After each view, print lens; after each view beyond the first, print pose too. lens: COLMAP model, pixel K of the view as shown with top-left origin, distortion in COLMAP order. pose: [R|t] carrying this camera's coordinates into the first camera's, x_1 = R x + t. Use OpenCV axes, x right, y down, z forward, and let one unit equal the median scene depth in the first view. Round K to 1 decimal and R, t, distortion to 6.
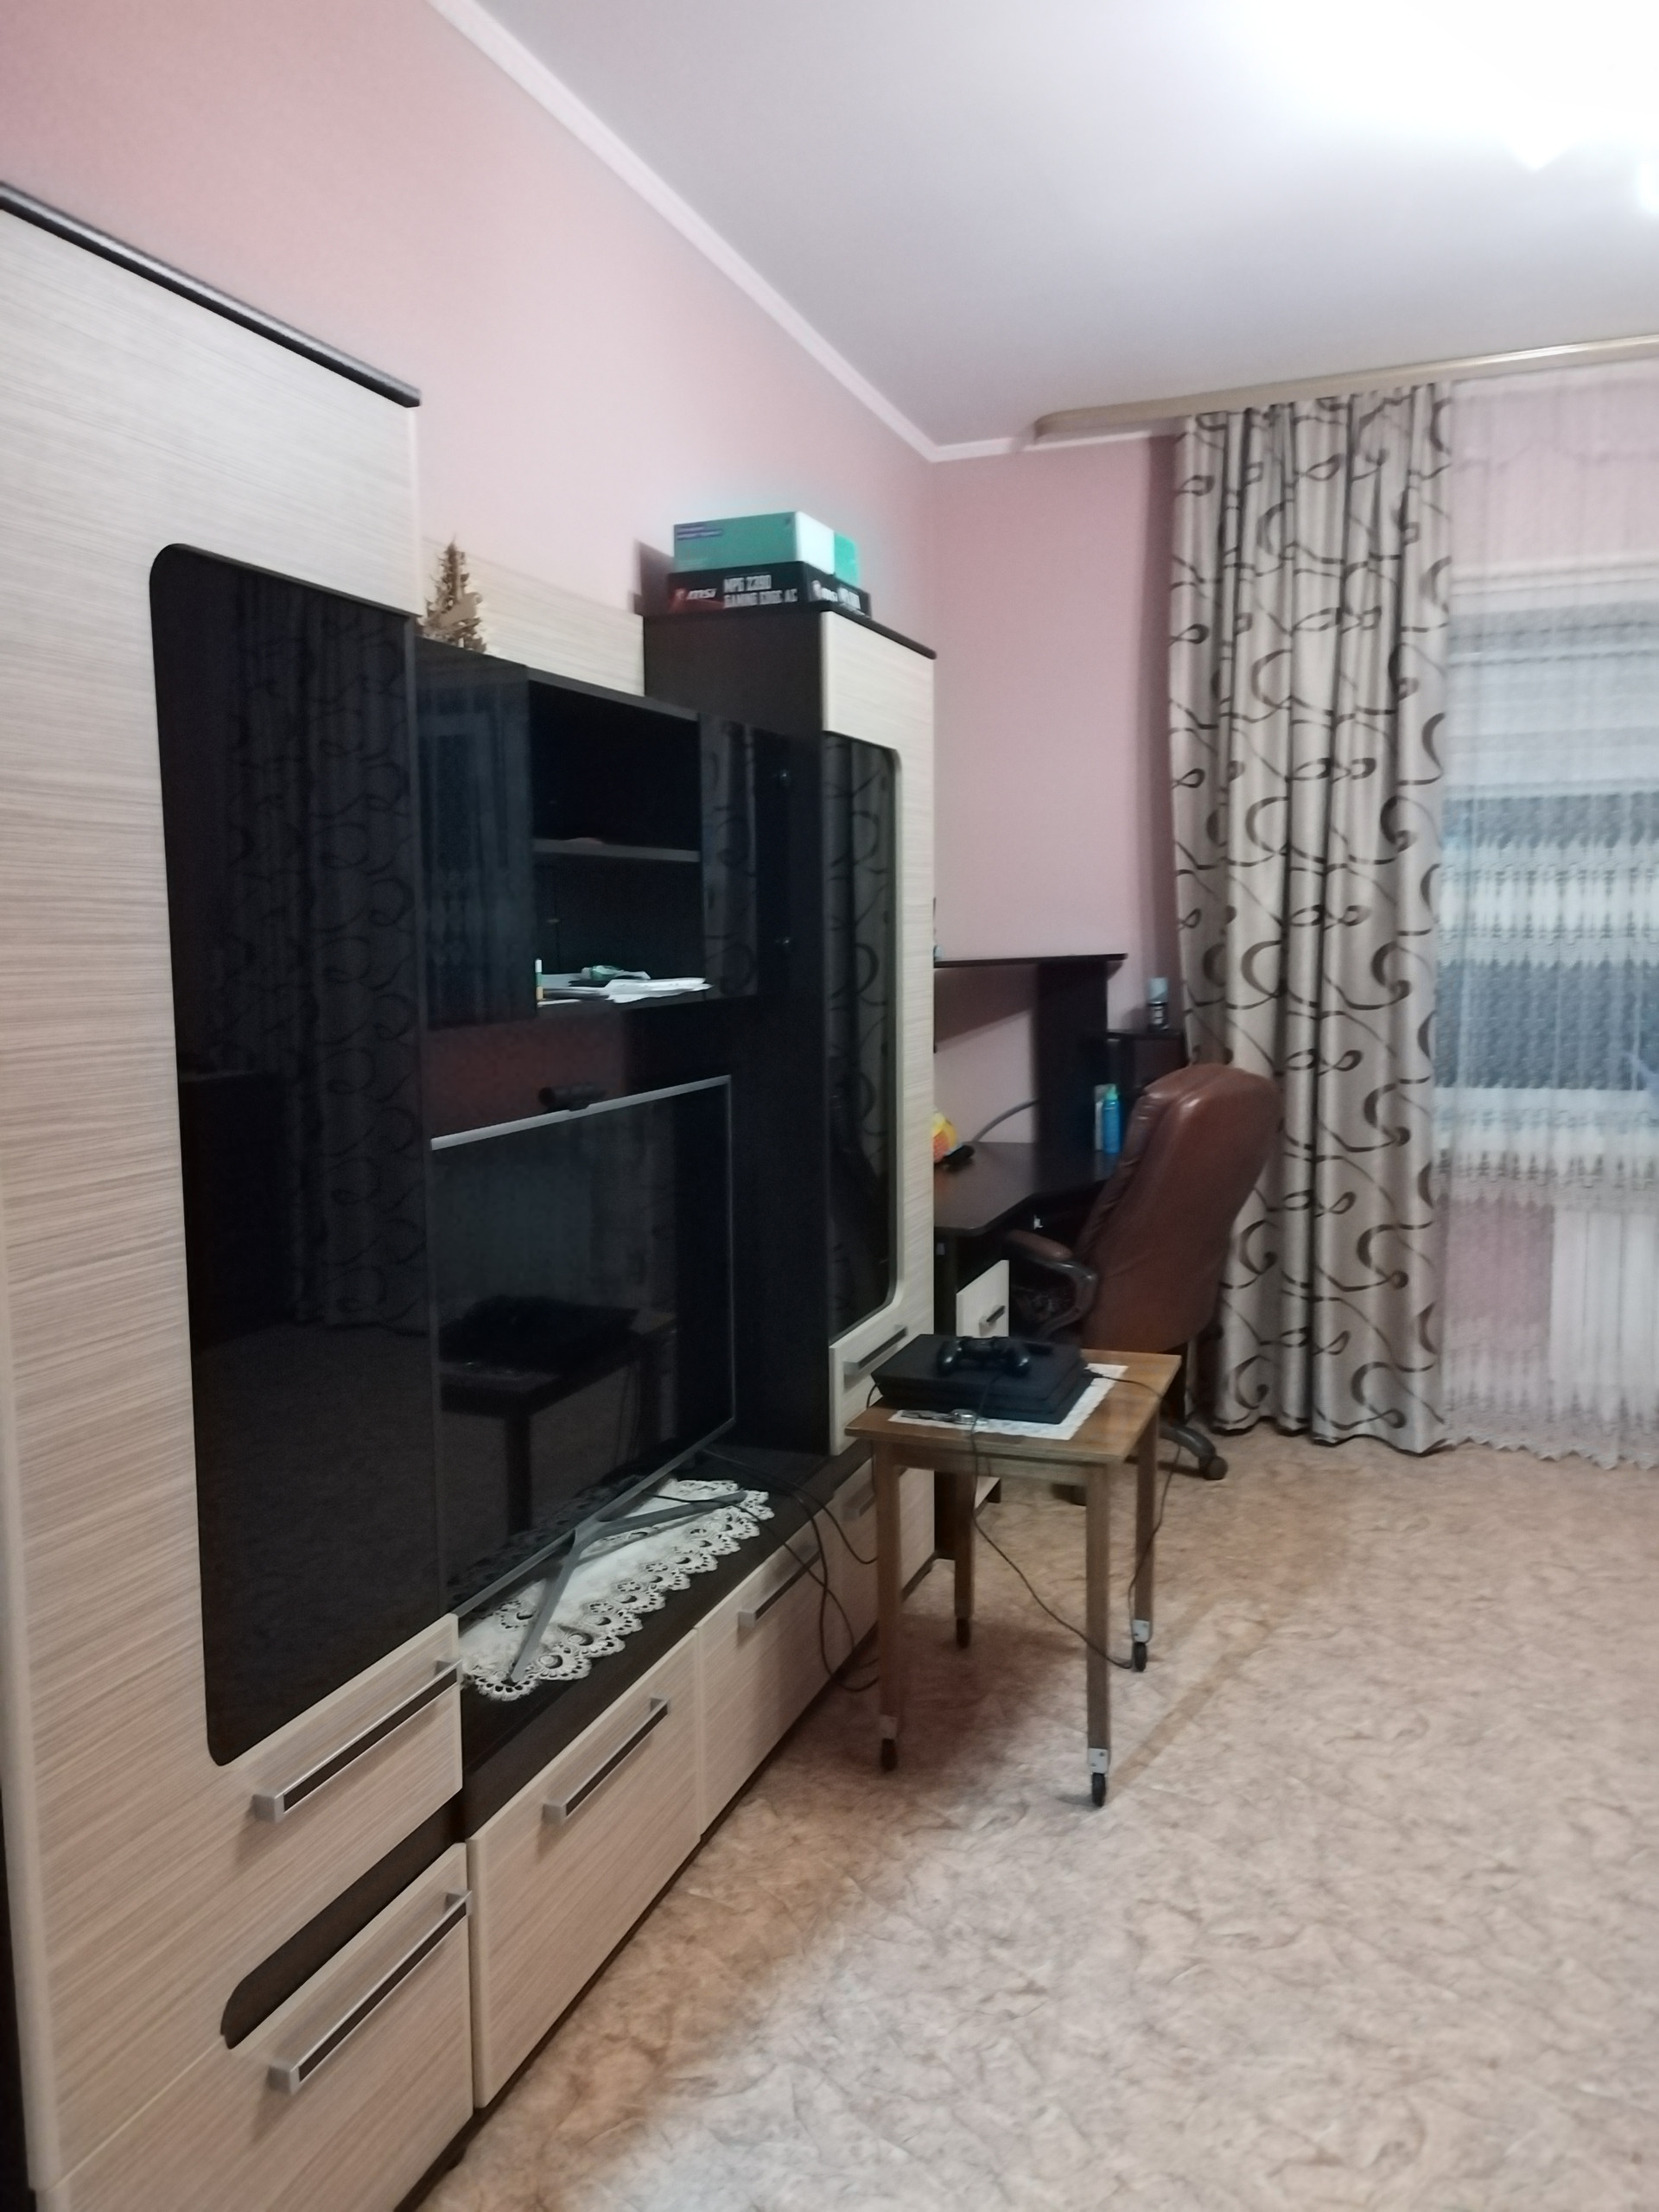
lens RADIAL K [[1626.0, 0, 851.5], [0, 1626.0, 1106.1], [0, 0, 1]] dist [0.029979, 0.010040]
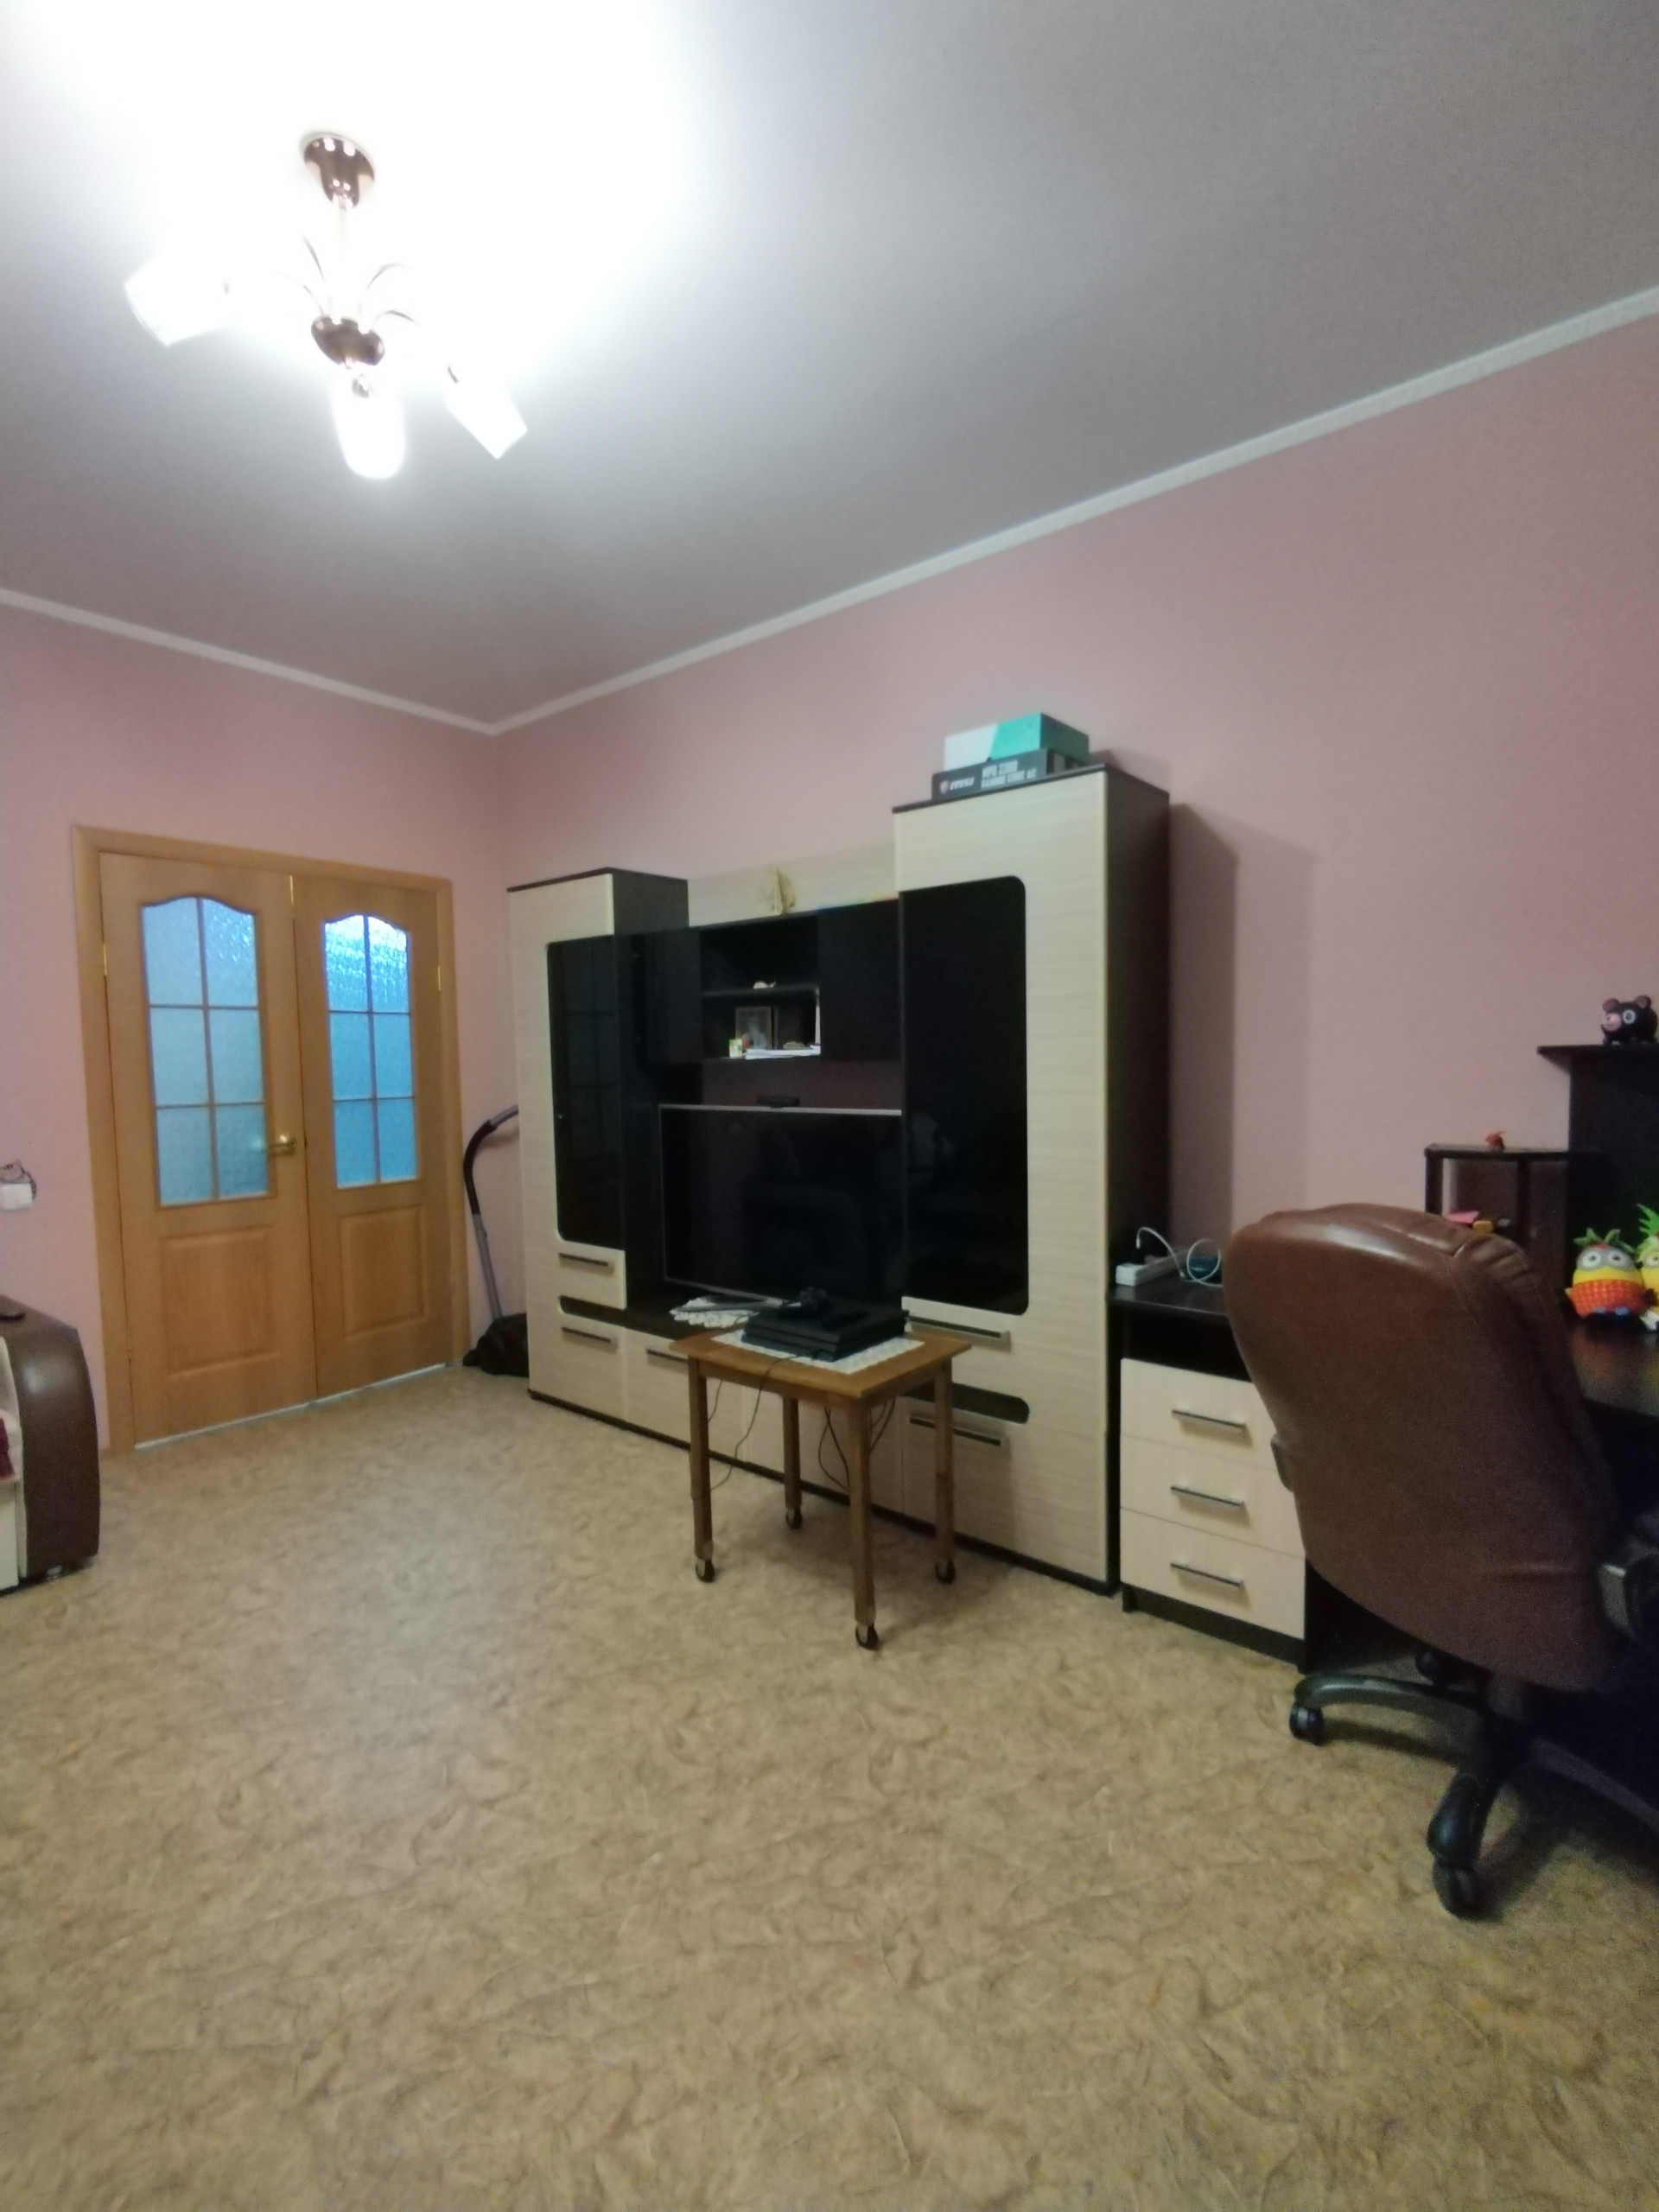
lens RADIAL K [[1021.0, 0, 821.5], [0, 1021.0, 1117.2], [0, 0, 1]] dist [0.000892, 0.001780]
pose [[-0.325843, 0.085485, -0.941551, 0.543988], [-0.087267, 0.988932, 0.119988, -0.056108], [0.941388, 0.121264, -0.314777, 0.629523]]
